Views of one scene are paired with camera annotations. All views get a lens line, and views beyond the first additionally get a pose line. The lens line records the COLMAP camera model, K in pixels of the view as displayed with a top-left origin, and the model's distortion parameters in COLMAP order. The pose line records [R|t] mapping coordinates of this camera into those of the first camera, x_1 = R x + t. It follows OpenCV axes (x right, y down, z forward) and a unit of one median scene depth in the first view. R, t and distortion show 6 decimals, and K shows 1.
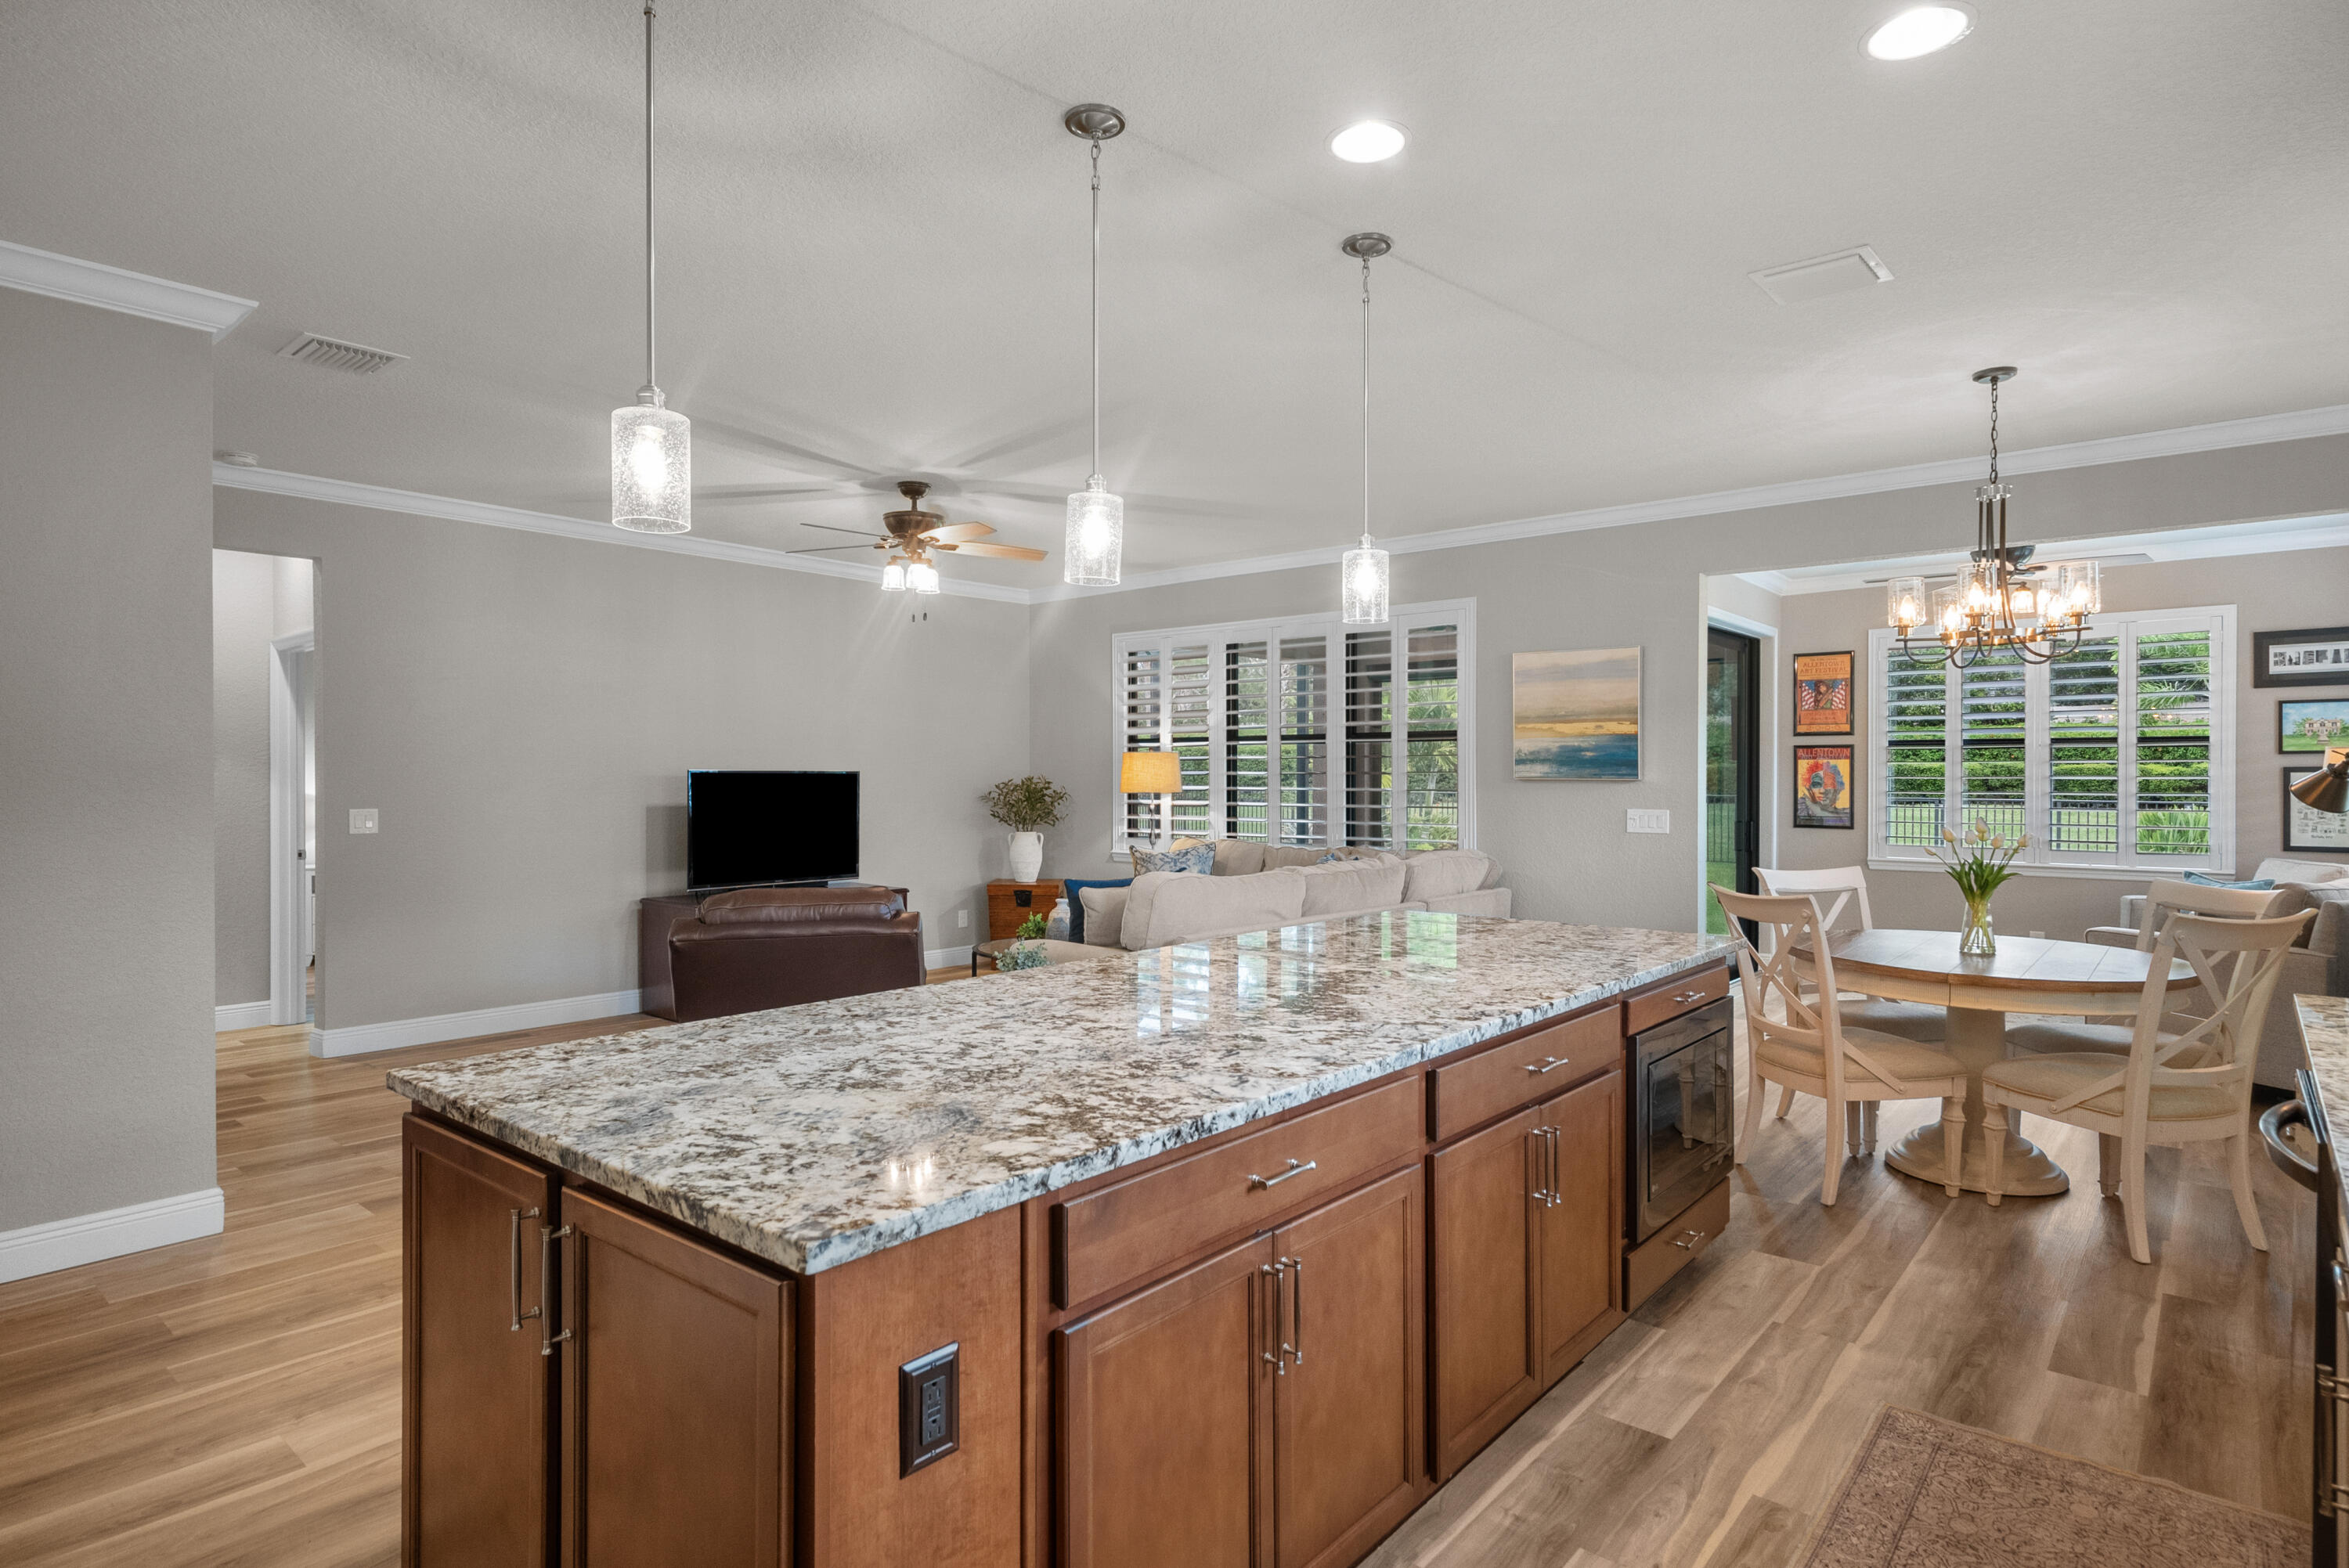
lens RADIAL K [[1251.5, 0, 1163.4], [0, 1251.5, 756.1], [0, 0, 1]] dist [0.000714, 0.000625]
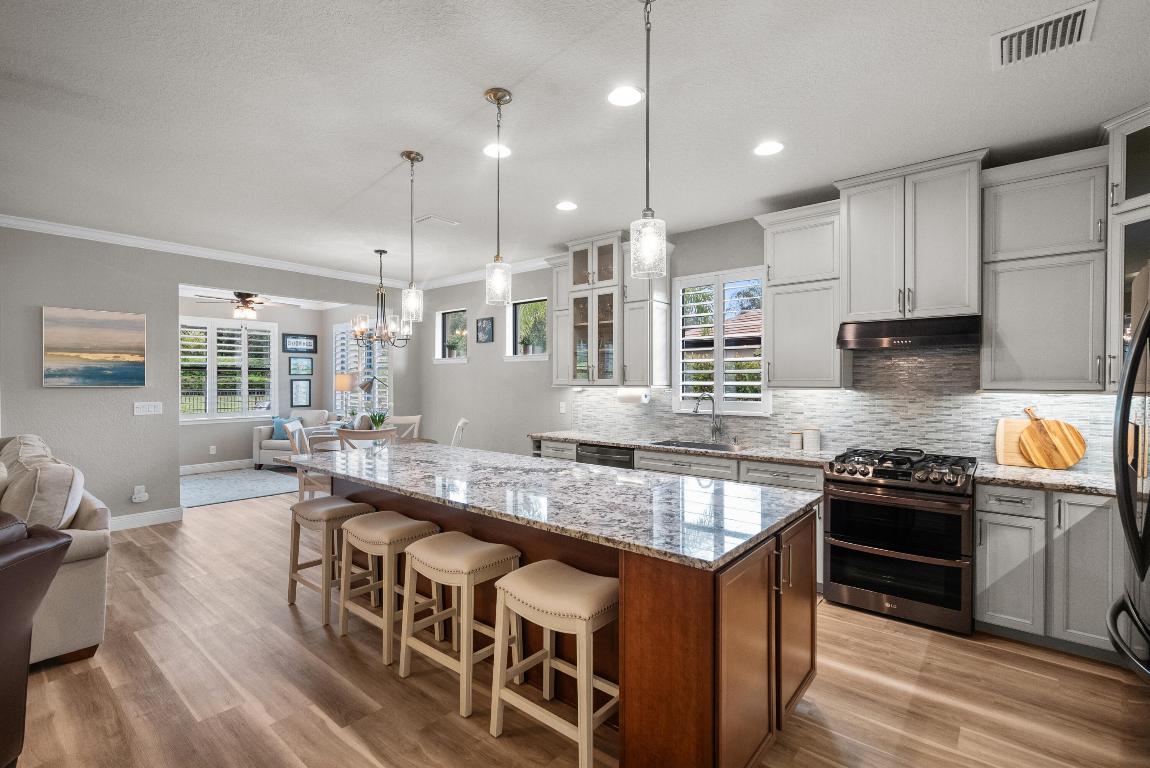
lens RADIAL K [[527.2, 0, 575.0], [0, 527.2, 384.0], [0, 0, 1]] dist [0.001200, 0.001726]
pose [[-0.007341, -0.007679, 0.999944, -0.387955], [-0.018758, 0.999796, 0.007540, -0.002487], [-0.999797, -0.018702, -0.007483, 0.344340]]
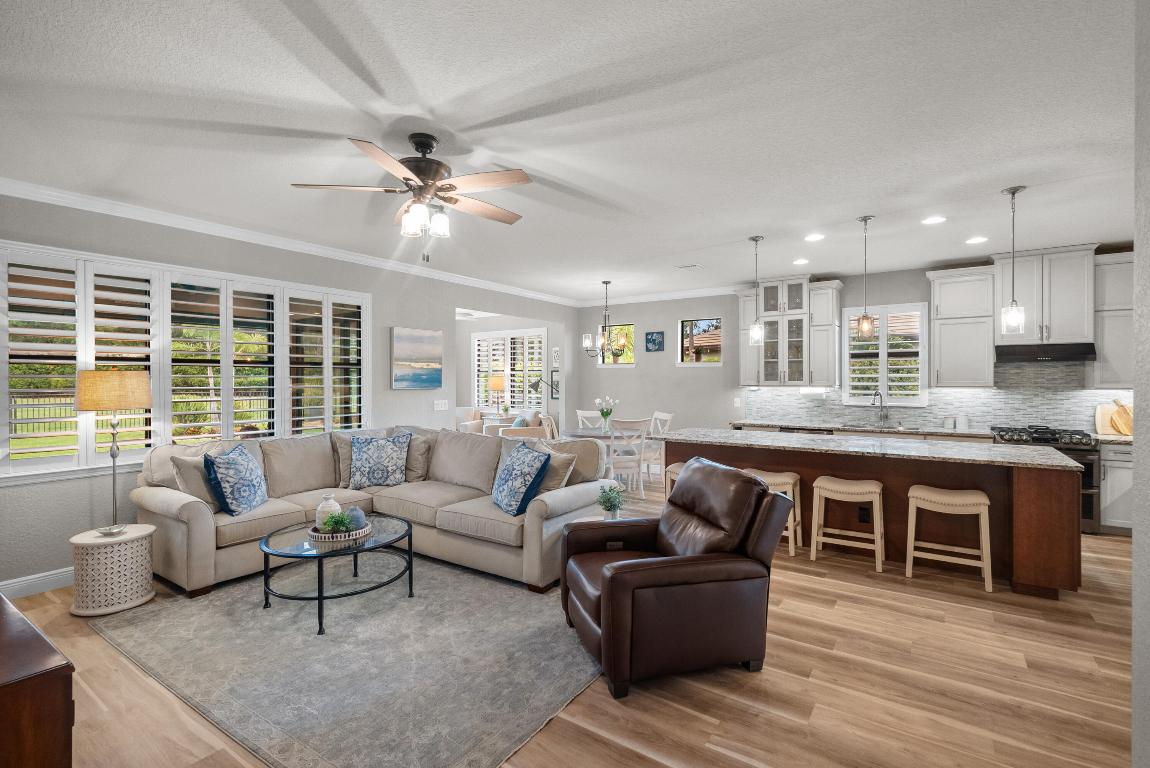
lens RADIAL K [[527.2, 0, 575.0], [0, 527.2, 384.0], [0, 0, 1]] dist [0.001200, 0.001726]
pose [[-0.100415, -0.011909, 0.994874, -0.608393], [-0.015516, 0.999826, 0.010402, -0.002984], [-0.994825, -0.014392, -0.100582, 0.799646]]
